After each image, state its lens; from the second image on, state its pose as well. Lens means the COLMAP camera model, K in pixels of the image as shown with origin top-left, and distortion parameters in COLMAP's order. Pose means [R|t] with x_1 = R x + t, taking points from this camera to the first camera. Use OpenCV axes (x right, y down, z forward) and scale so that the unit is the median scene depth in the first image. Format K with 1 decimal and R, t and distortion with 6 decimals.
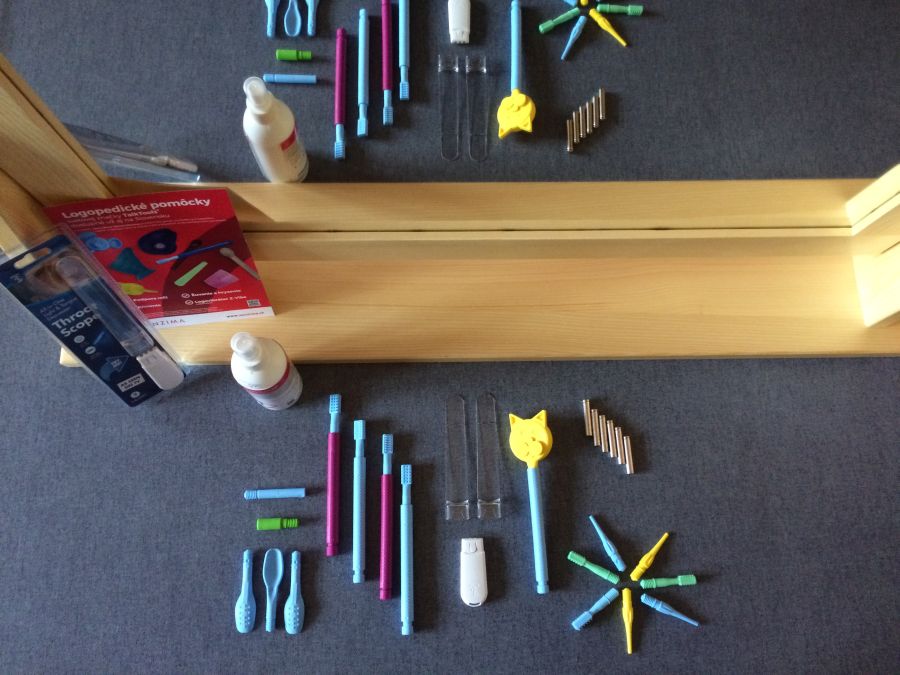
lens RADIAL K [[771.7, 0, 455.4], [0, 771.7, 332.7], [0, 0, 1]] dist [0.082294, -0.128514]
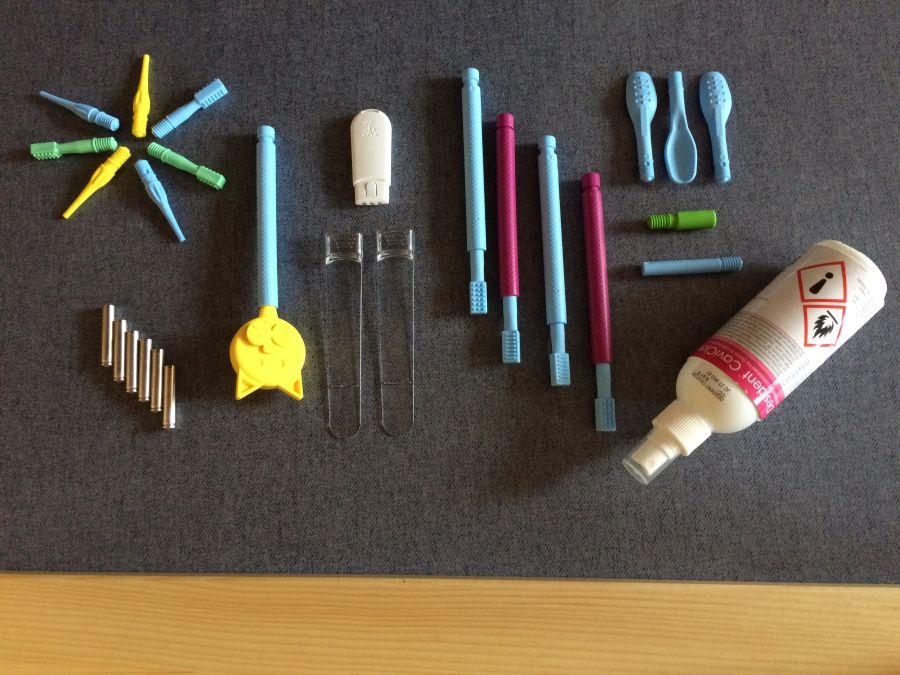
lens RADIAL K [[771.7, 0, 446.8], [0, 771.7, 342.5], [0, 0, 1]] dist [0.082294, -0.128514]
pose [[-0.999992, 0.000982, -0.003814, -0.036673], [-0.002569, -0.896694, 0.442643, -0.117363], [-0.002985, 0.442649, 0.896690, 0.479105]]
